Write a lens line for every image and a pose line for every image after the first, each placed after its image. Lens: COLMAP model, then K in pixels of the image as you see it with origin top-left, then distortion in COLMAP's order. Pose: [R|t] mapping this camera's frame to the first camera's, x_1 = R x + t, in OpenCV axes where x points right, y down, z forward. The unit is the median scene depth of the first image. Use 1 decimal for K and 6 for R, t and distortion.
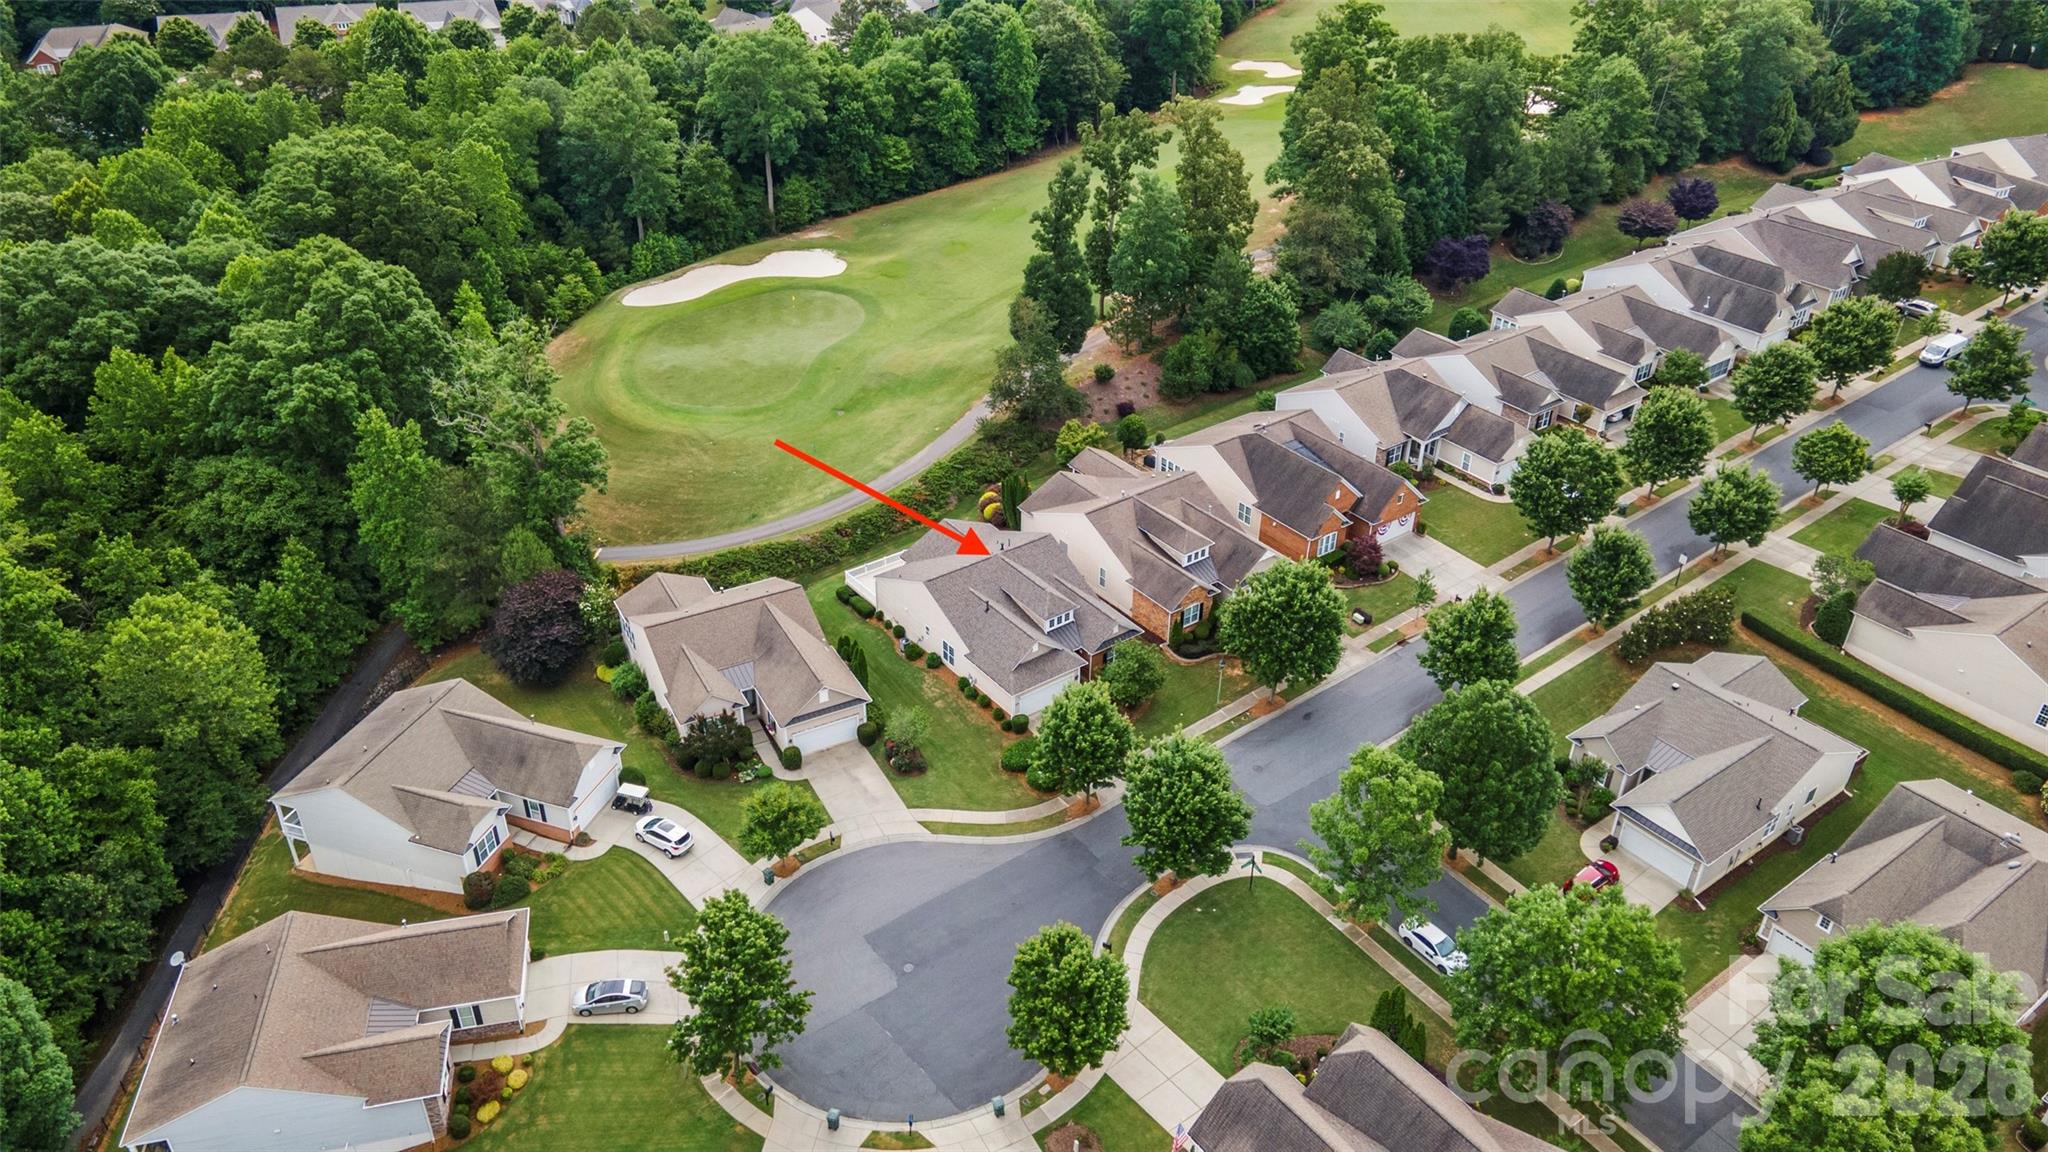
lens RADIAL K [[1483.4, 0, 1021.7], [0, 1483.4, 581.9], [0, 0, 1]] dist [0.017178, 0.040185]
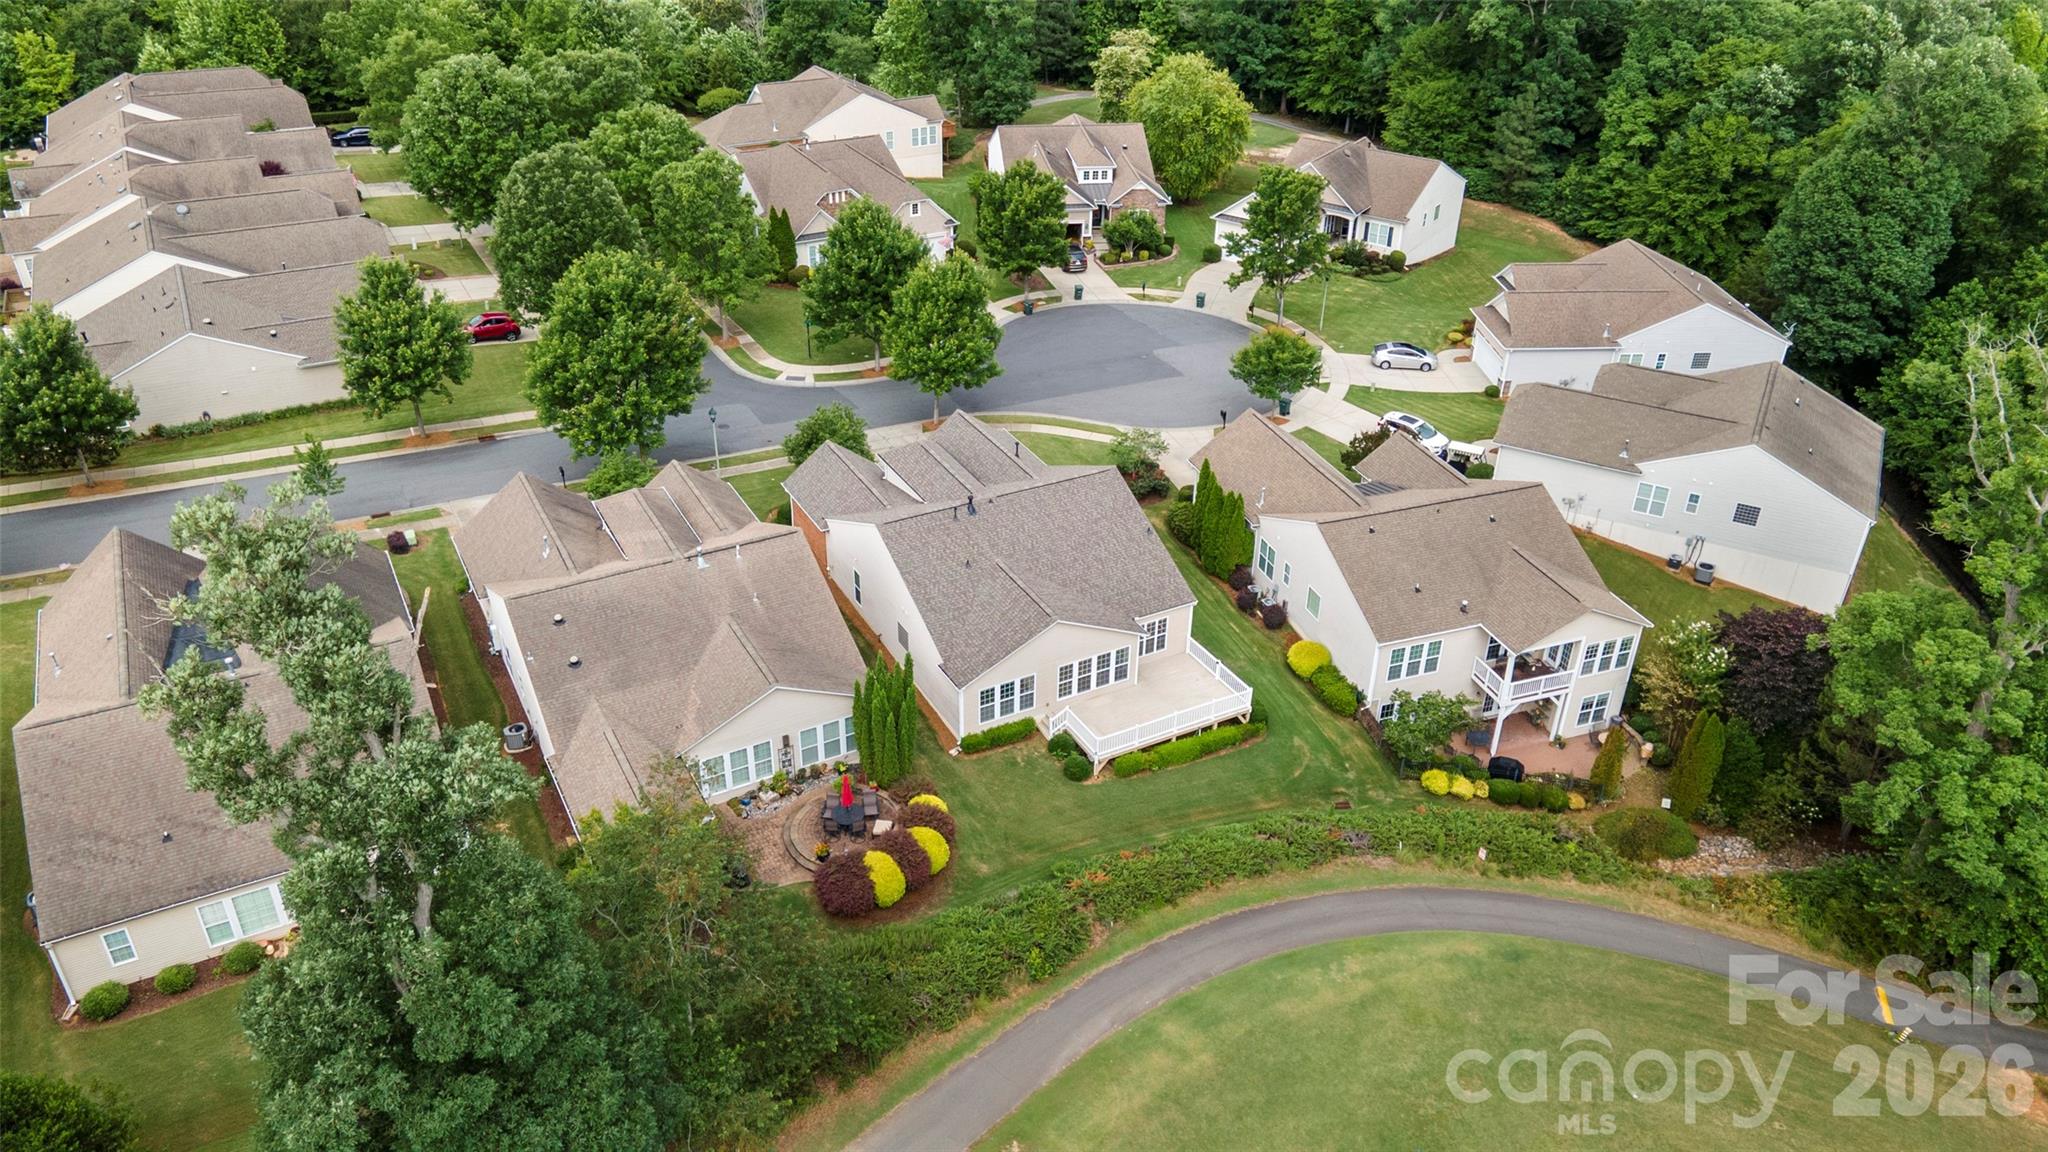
lens RADIAL K [[1479.5, 0, 1026.7], [0, 1479.5, 580.3], [0, 0, 1]] dist [0.031780, 0.007459]
pose [[-0.988914, -0.097587, 0.111920, -0.093616], [0.059467, 0.430361, 0.900696, -0.483072], [-0.136062, 0.897366, -0.419787, 1.169561]]
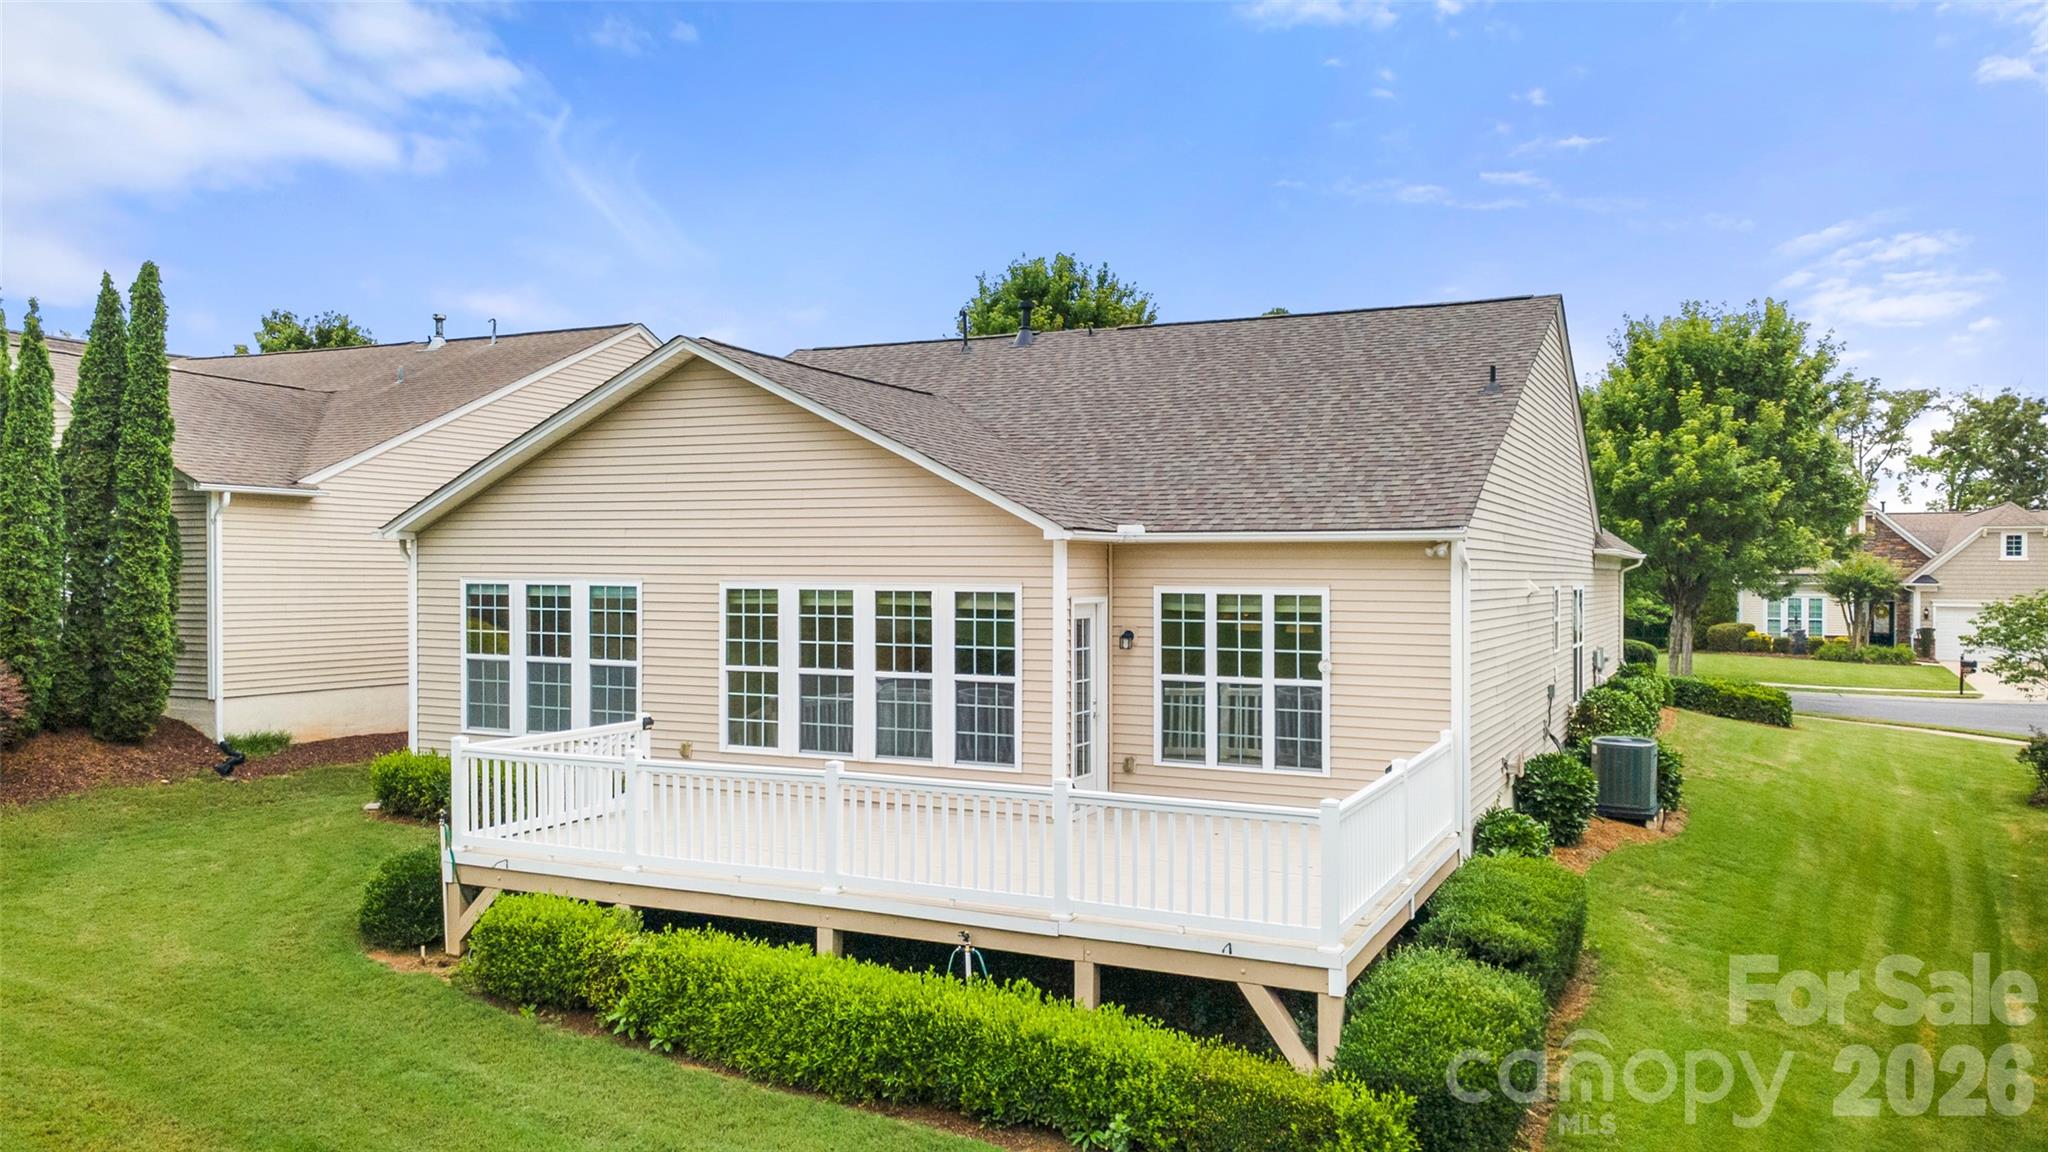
lens RADIAL K [[1483.4, 0, 1021.7], [0, 1483.4, 581.9], [0, 0, 1]] dist [0.017178, 0.040185]
pose [[-0.463316, -0.006057, 0.886172, -0.176330], [0.476173, 0.841655, 0.254709, -0.043430], [-0.747394, 0.539982, -0.387068, 1.015443]]
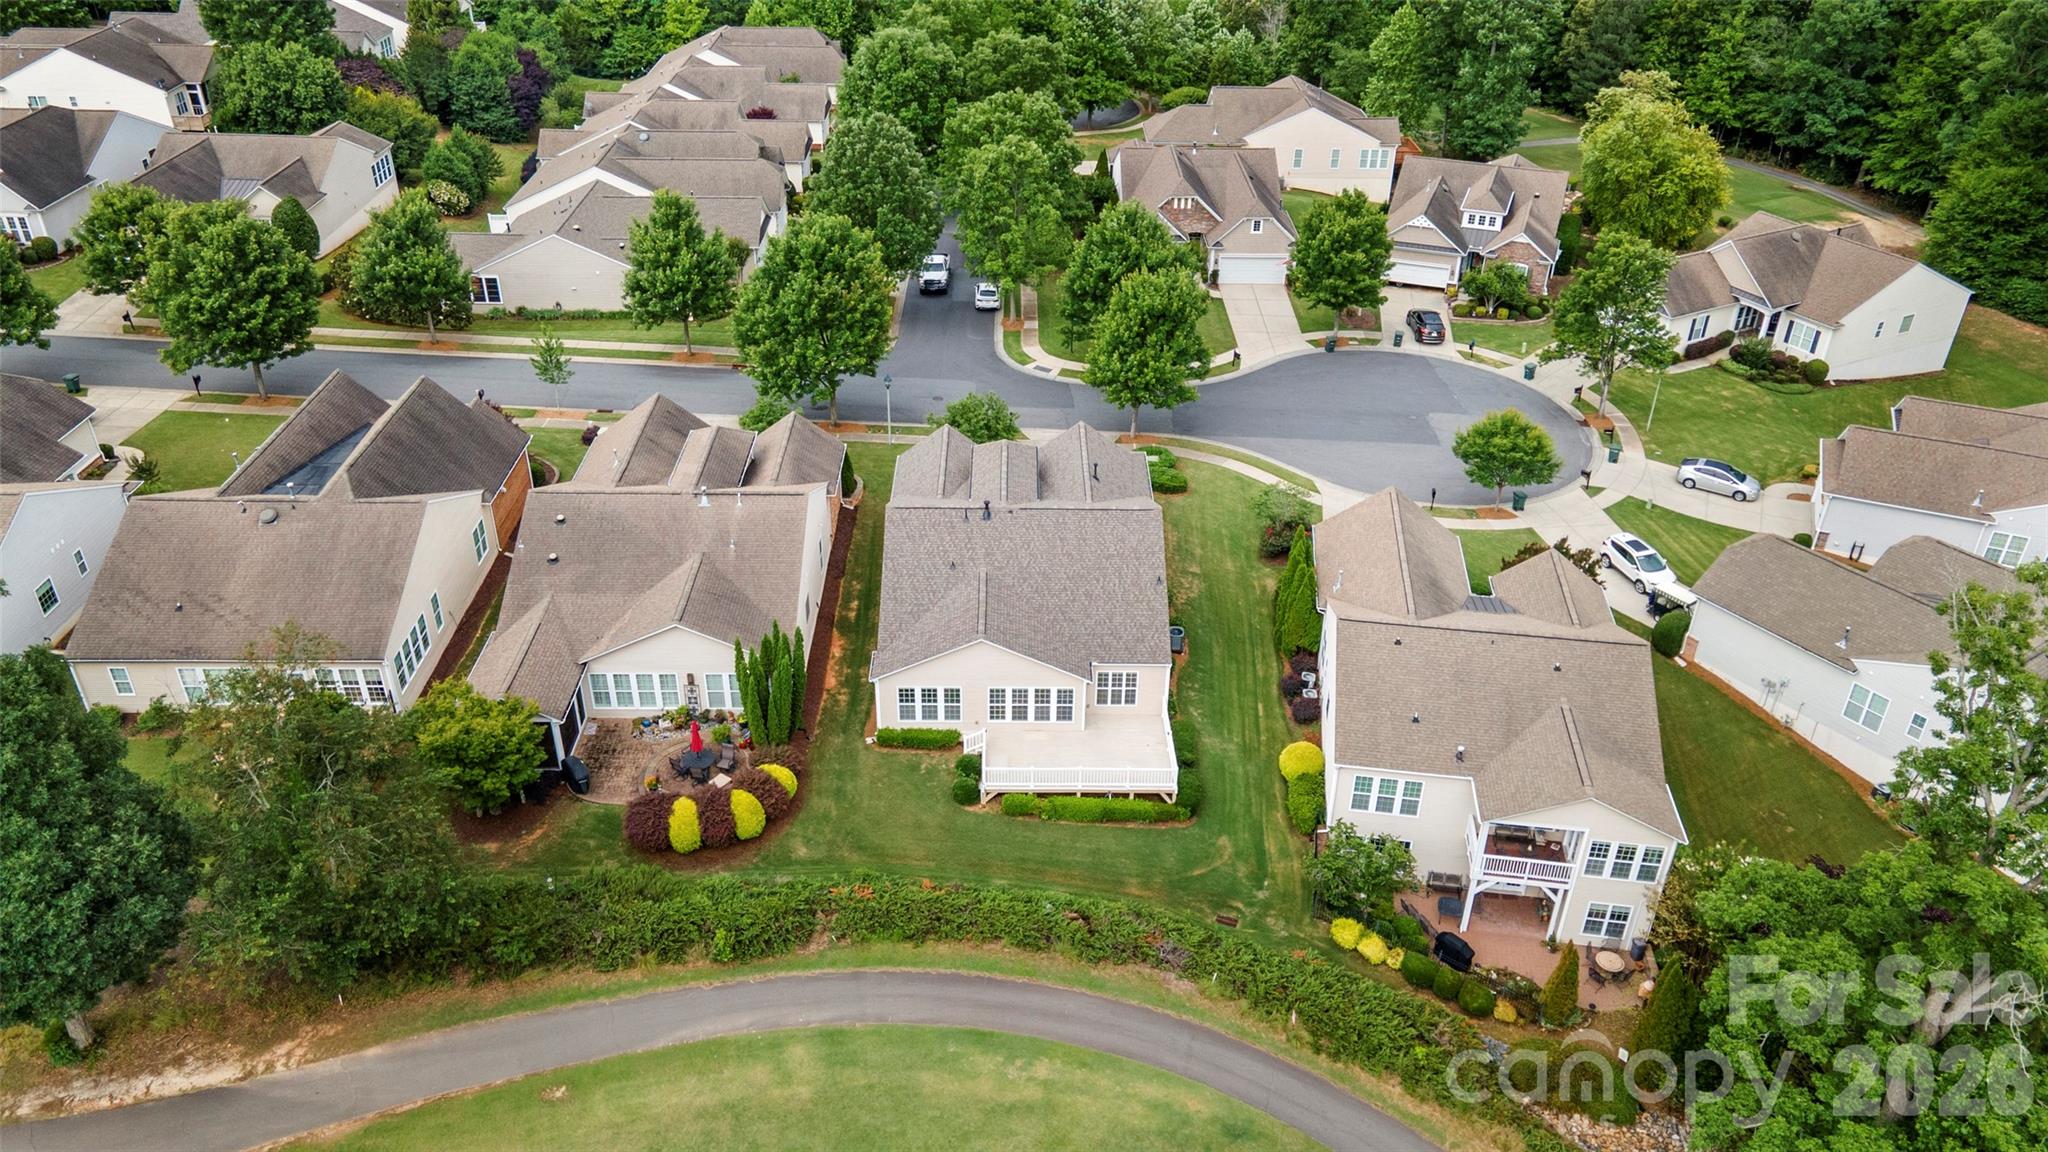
lens RADIAL K [[1483.4, 0, 1021.7], [0, 1483.4, 581.9], [0, 0, 1]] dist [0.017178, 0.040185]
pose [[-0.804283, -0.327884, 0.495601, -0.289521], [0.309648, 0.480585, 0.820461, -0.434107], [-0.507195, 0.813345, -0.284998, 1.090276]]
